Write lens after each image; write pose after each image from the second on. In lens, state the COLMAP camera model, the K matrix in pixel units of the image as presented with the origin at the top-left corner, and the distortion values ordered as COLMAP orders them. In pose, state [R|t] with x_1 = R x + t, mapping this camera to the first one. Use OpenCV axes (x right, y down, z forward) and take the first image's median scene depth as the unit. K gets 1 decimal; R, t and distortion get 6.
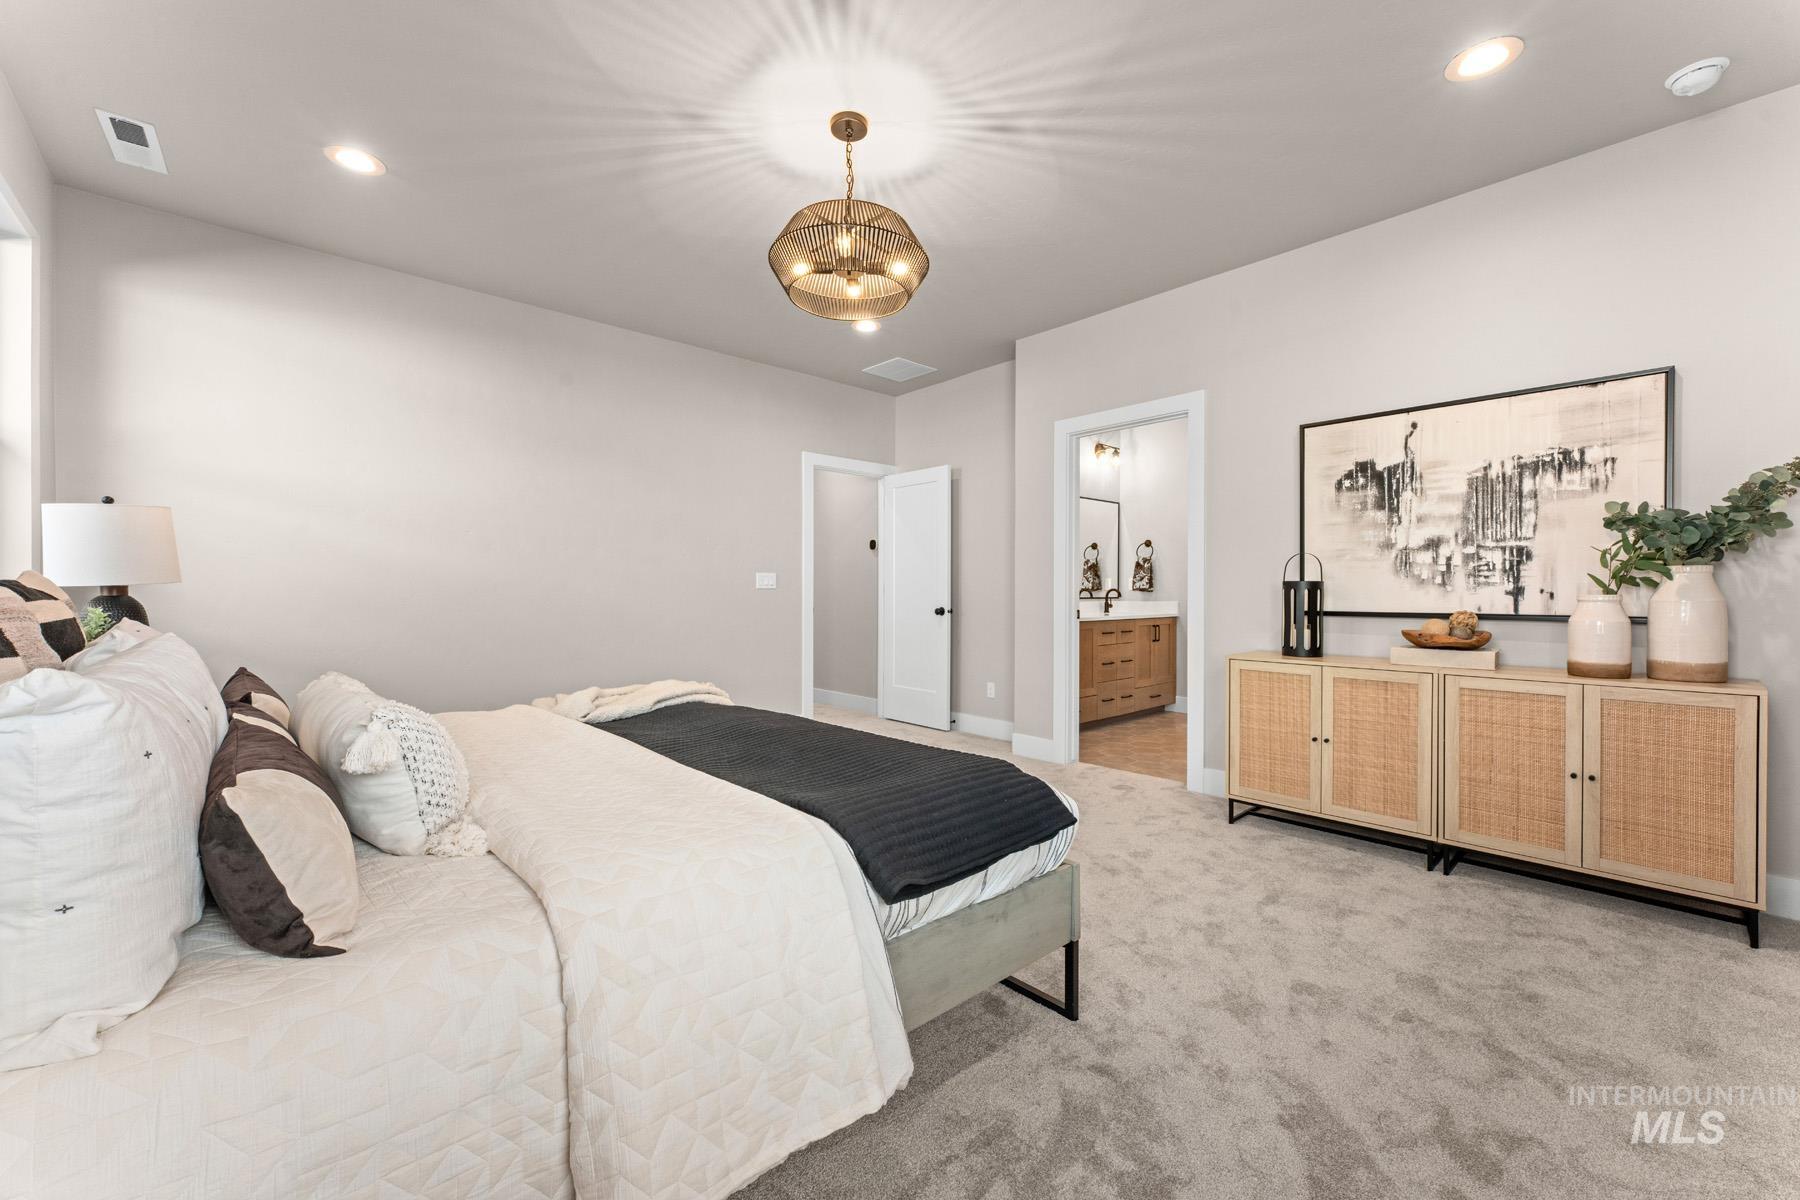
lens RADIAL K [[725.8, 0, 897.9], [0, 725.8, 600.7], [0, 0, 1]] dist [0.004673, 0.000079]
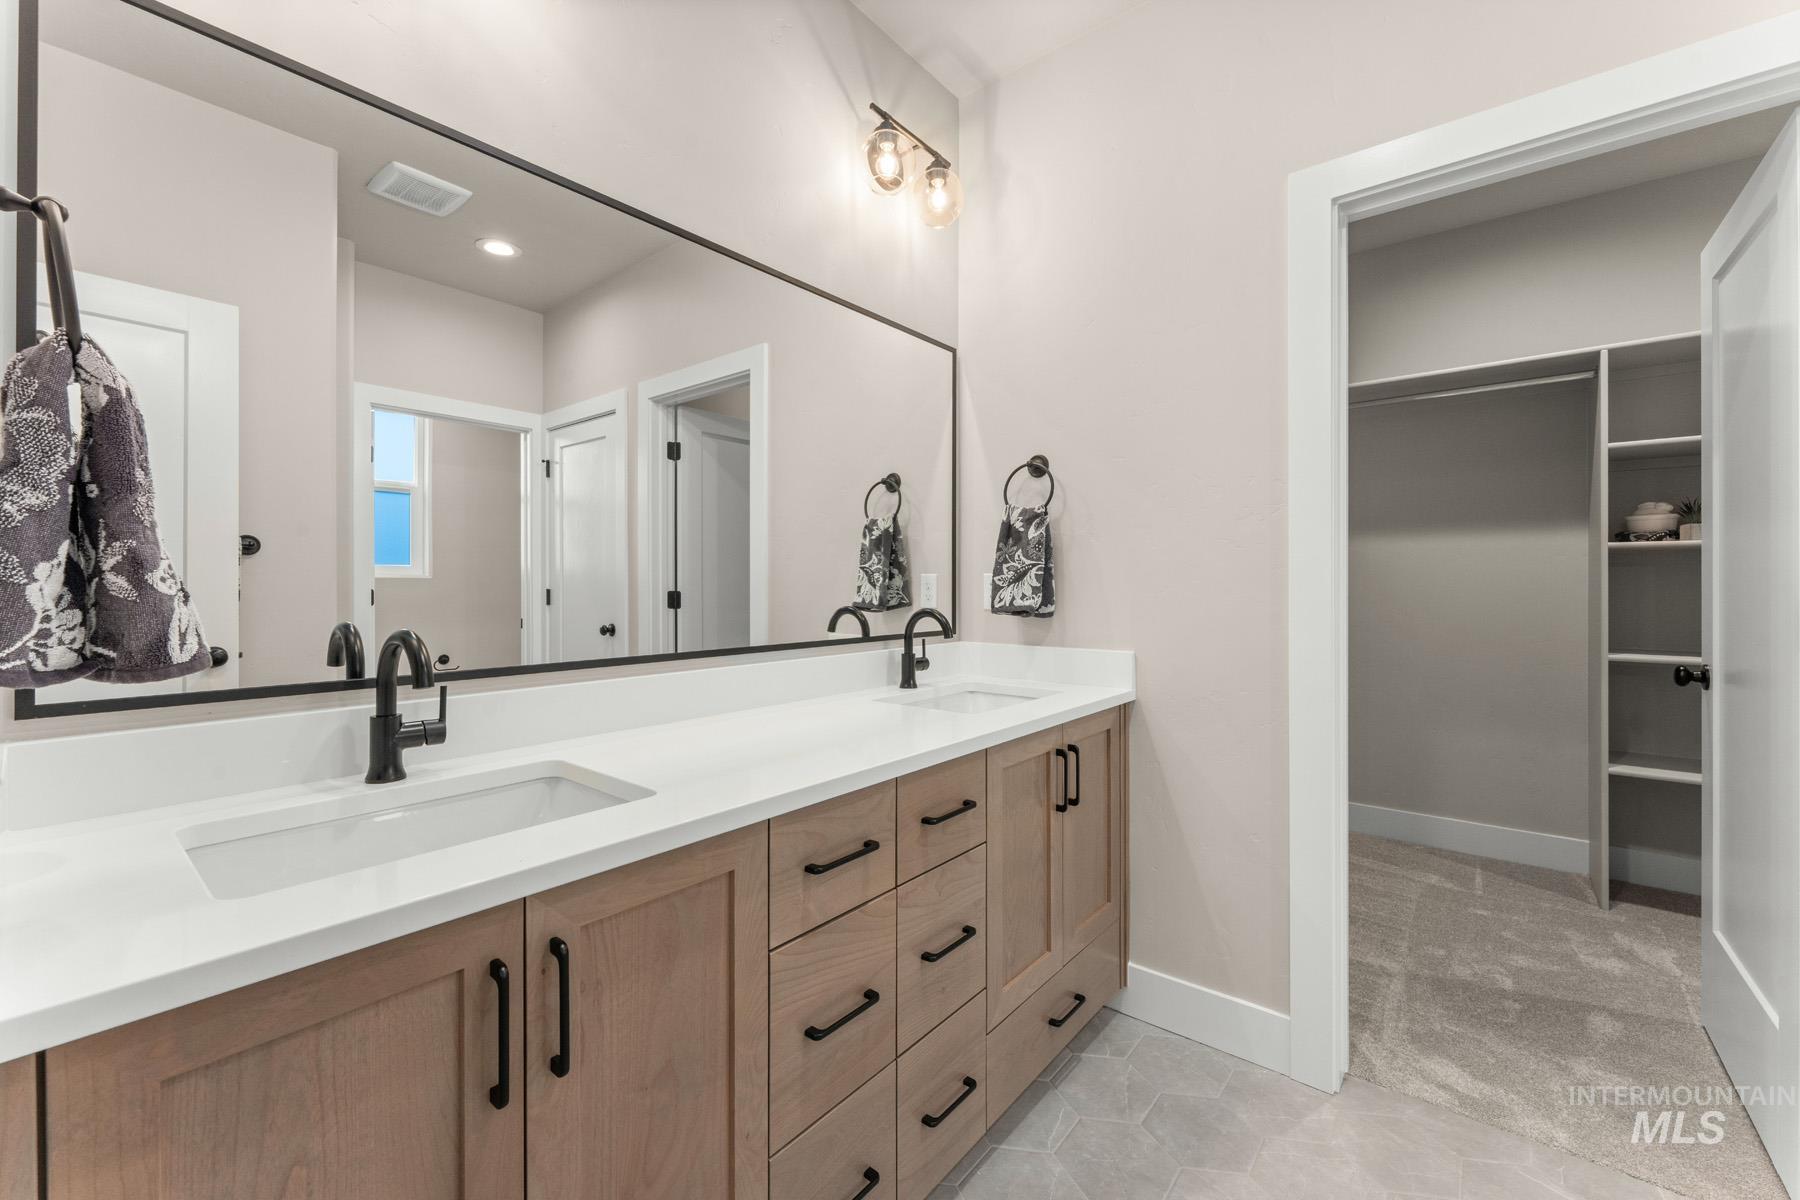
lens RADIAL K [[725.8, 0, 919.7], [0, 725.8, 592.3], [0, 0, 1]] dist [0.004673, 0.000079]
pose [[0.985418, -0.000841, 0.170150, 0.238754], [0.002179, 0.999968, -0.007678, -0.020537], [-0.170139, 0.007937, 0.985388, 0.694523]]
